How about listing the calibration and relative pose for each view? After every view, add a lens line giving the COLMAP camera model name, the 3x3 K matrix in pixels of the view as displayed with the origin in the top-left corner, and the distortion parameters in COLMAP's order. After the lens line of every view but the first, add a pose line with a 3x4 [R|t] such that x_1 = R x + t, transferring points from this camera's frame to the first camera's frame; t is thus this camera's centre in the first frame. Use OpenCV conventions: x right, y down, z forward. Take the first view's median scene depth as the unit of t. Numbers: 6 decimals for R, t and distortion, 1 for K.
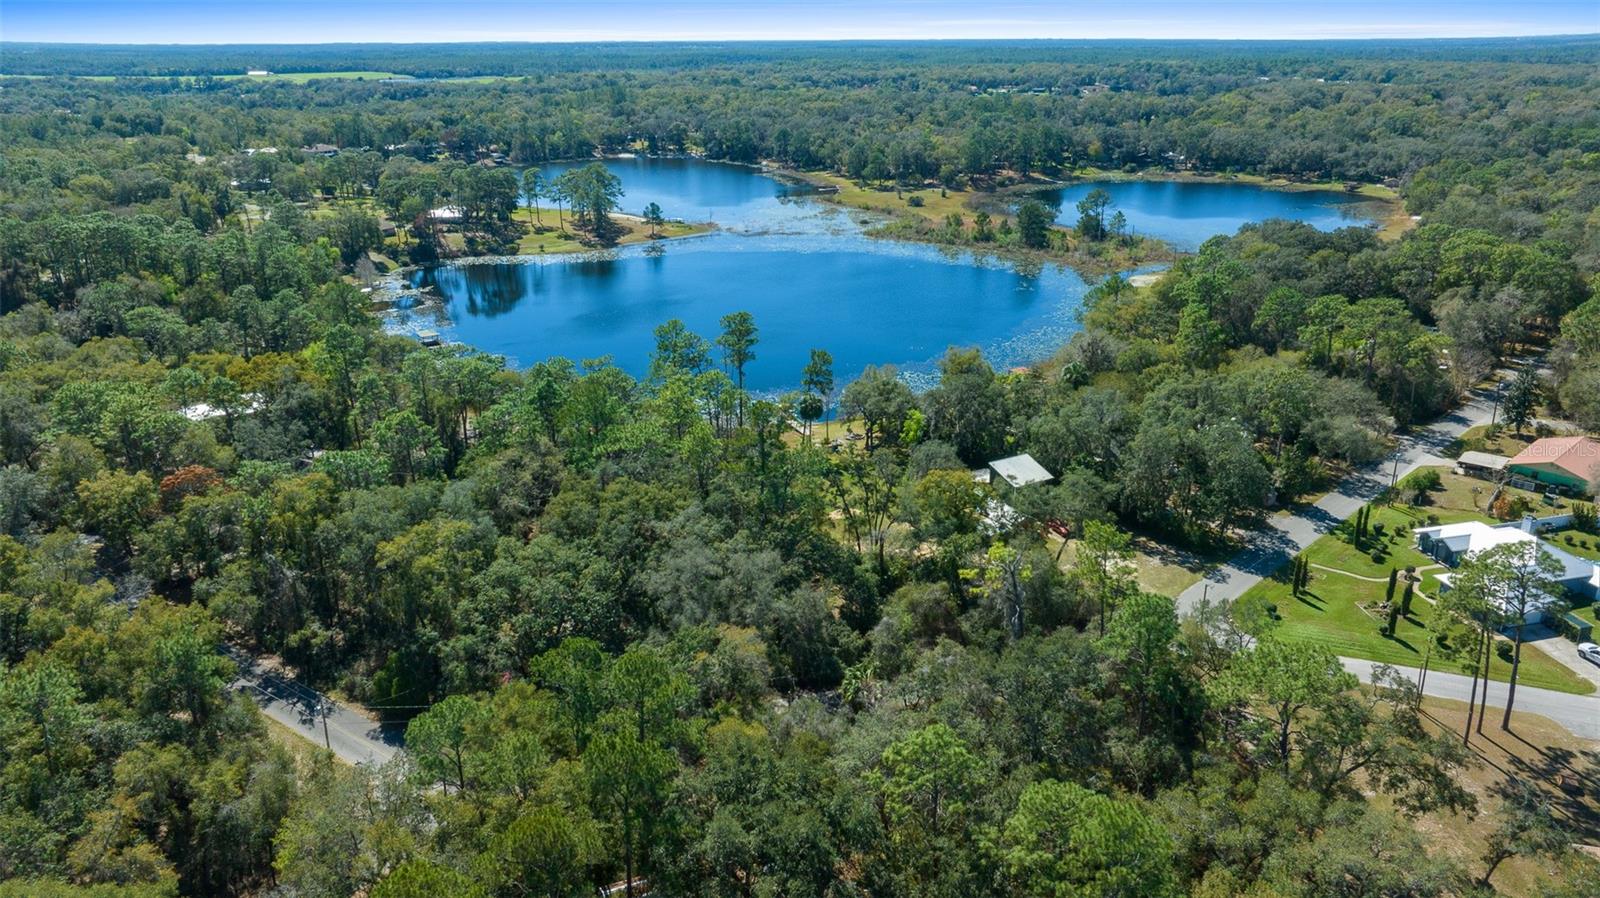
lens RADIAL K [[1126.5, 0, 803.8], [0, 1126.5, 458.7], [0, 0, 1]] dist [-0.041033, 0.047639]
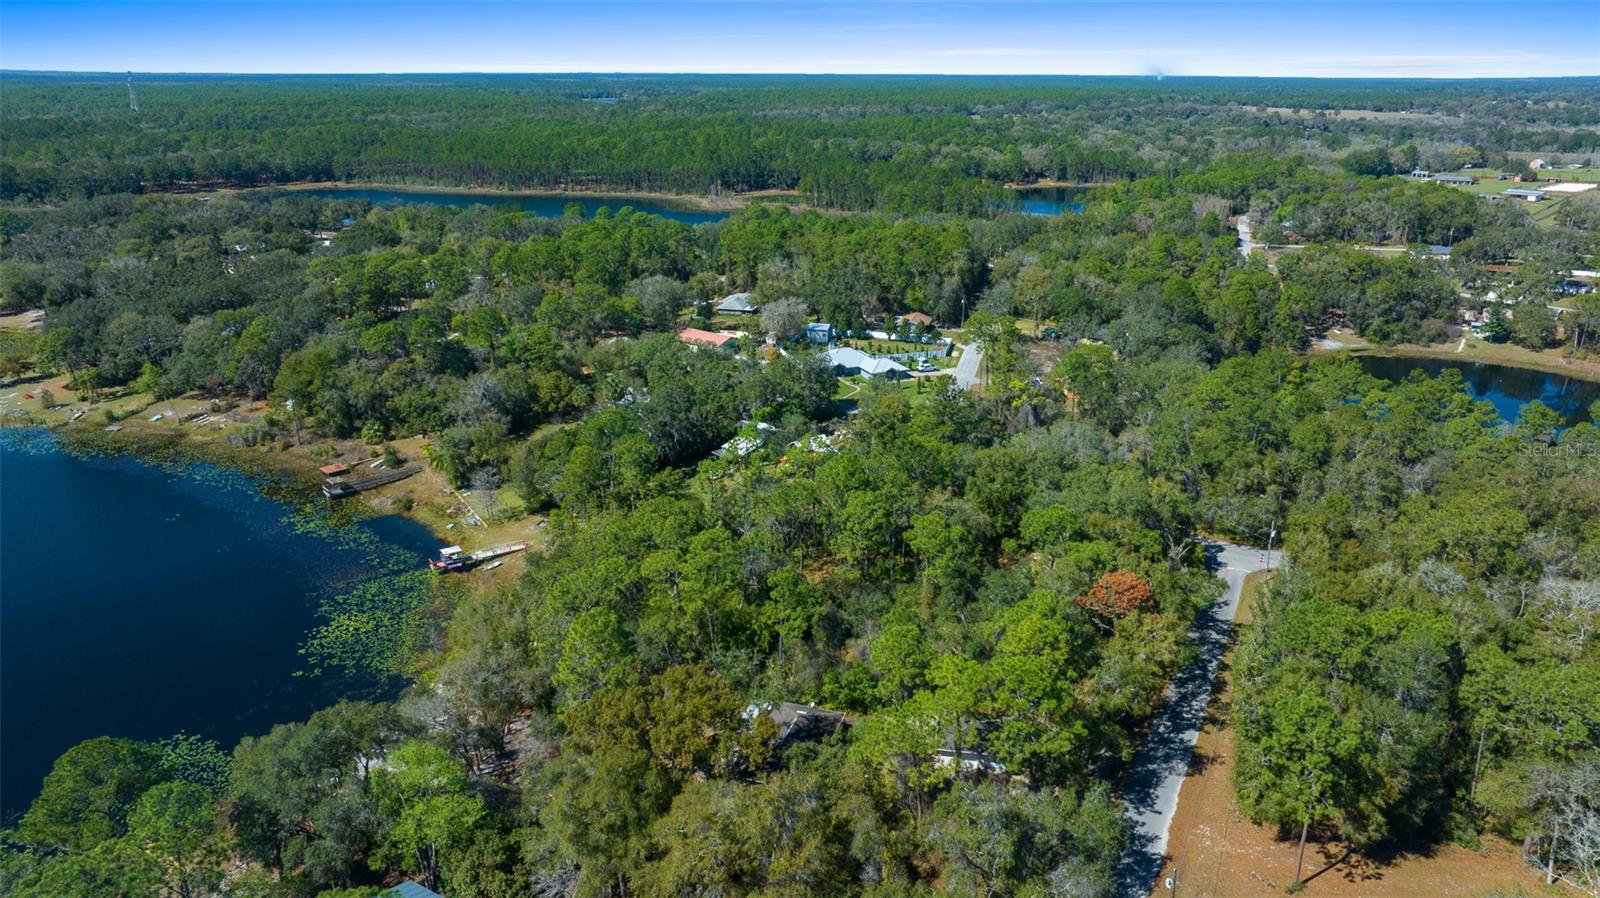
lens RADIAL K [[1126.5, 0, 806.8], [0, 1126.5, 453.4], [0, 0, 1]] dist [-0.041033, 0.047639]
pose [[-0.144893, -0.315273, 0.937875, -0.452623], [0.349902, 0.870302, 0.346615, -0.170215], [-0.925513, 0.378387, -0.015785, 0.394474]]
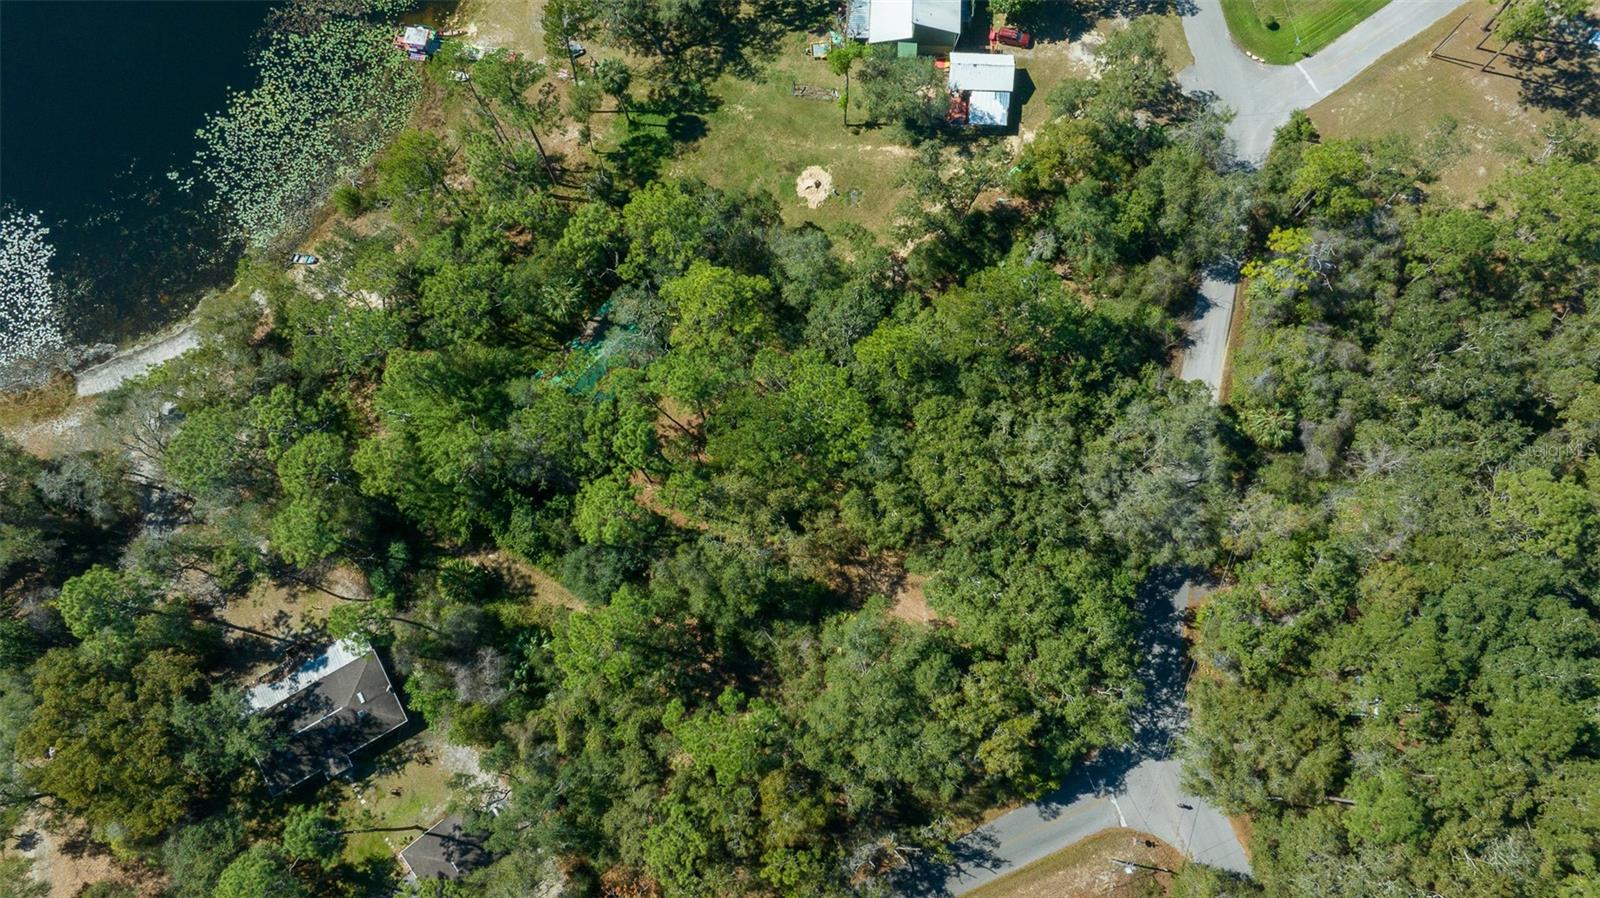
lens RADIAL K [[1126.5, 0, 799.0], [0, 1126.5, 447.1], [0, 0, 1]] dist [-0.041033, 0.047639]
pose [[0.552427, -0.807560, 0.206570, -0.121751], [0.305391, 0.426665, 0.851289, -0.237642], [-0.775603, -0.407191, 0.482322, 0.216950]]
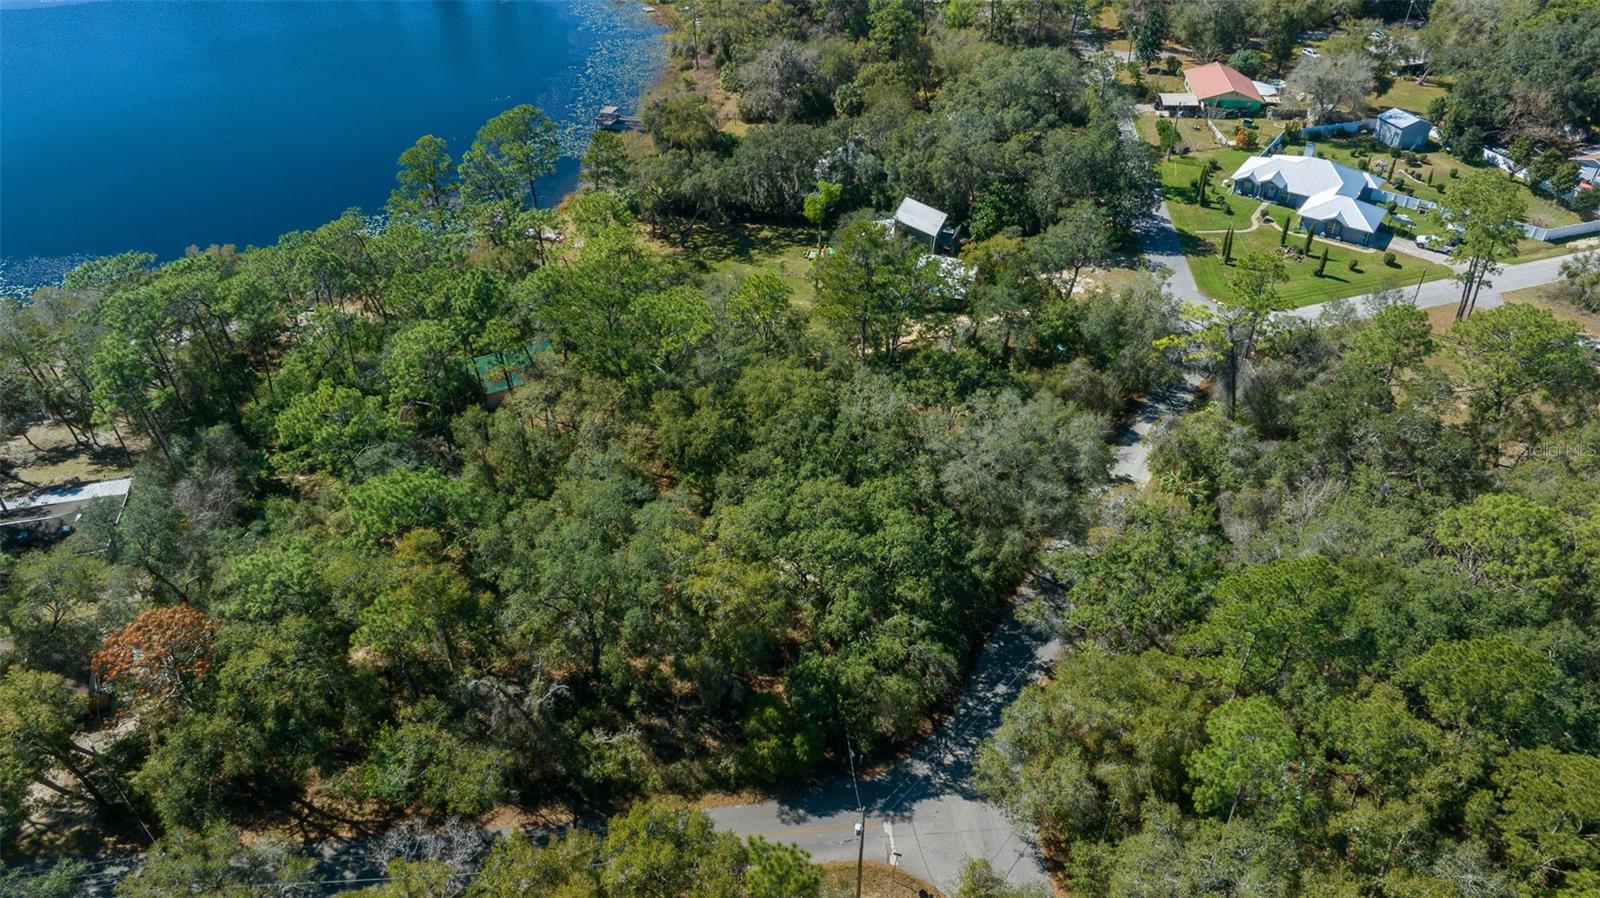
lens RADIAL K [[1126.5, 0, 798.0], [0, 1126.5, 447.7], [0, 0, 1]] dist [-0.041033, 0.047639]
pose [[0.761138, -0.375629, 0.528745, -0.181412], [0.224301, 0.917367, 0.328828, -0.057507], [-0.608570, -0.131686, 0.782497, 0.121489]]
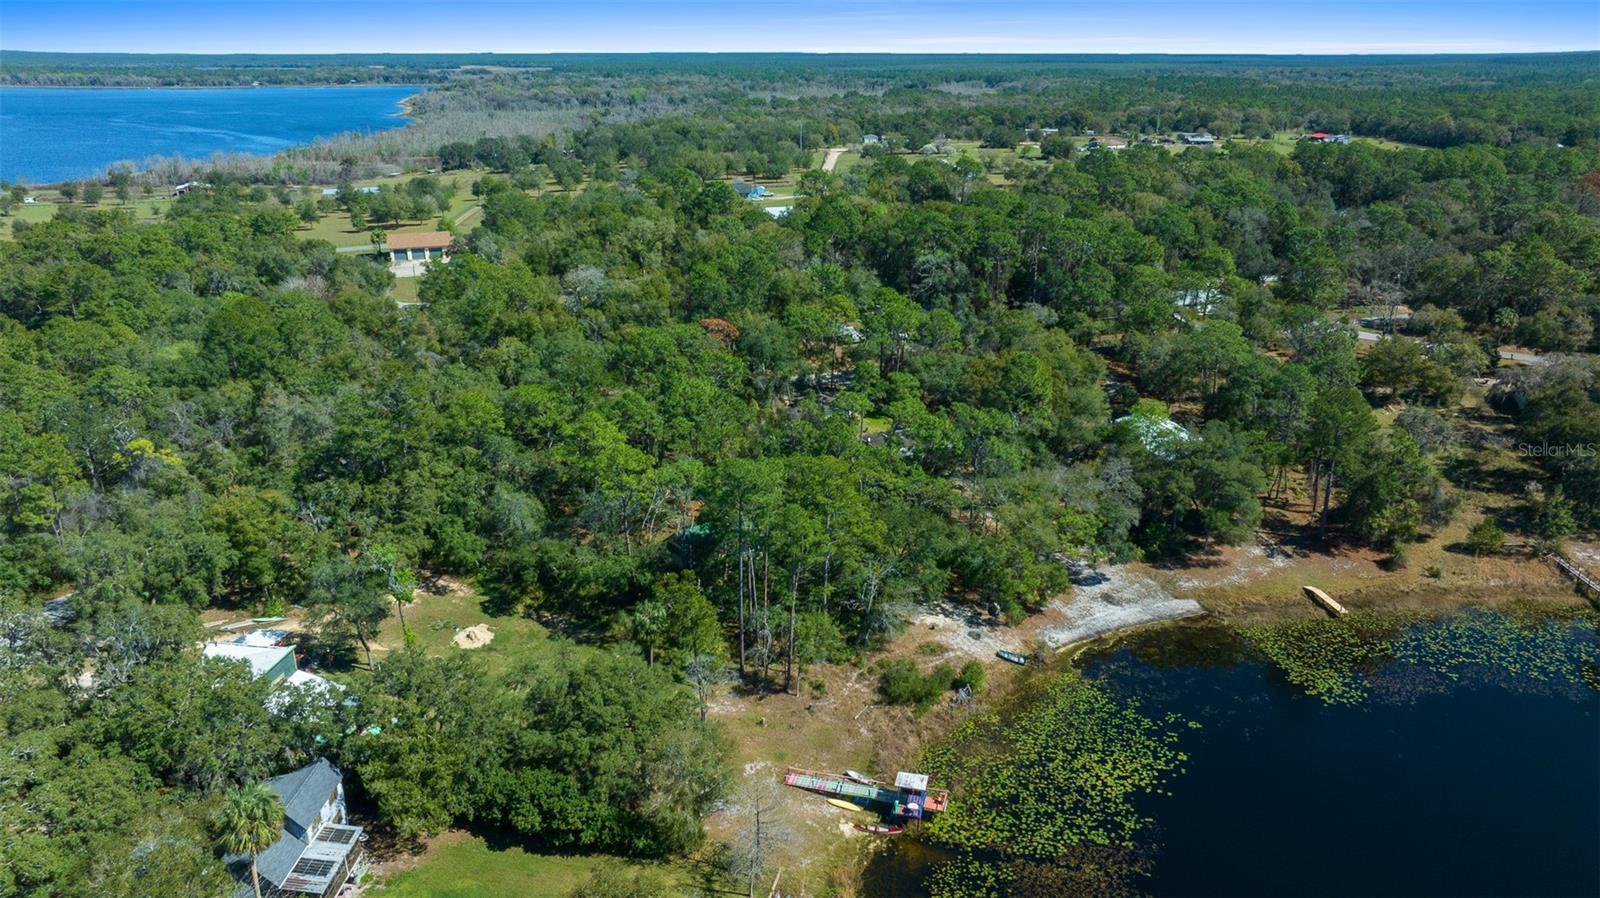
lens RADIAL K [[1126.5, 0, 802.7], [0, 1126.5, 445.3], [0, 0, 1]] dist [-0.041033, 0.047639]
pose [[-0.617608, 0.268237, -0.739331, 0.183934], [-0.274427, 0.807462, 0.522201, -0.224392], [0.737055, 0.525408, -0.425083, 0.591135]]
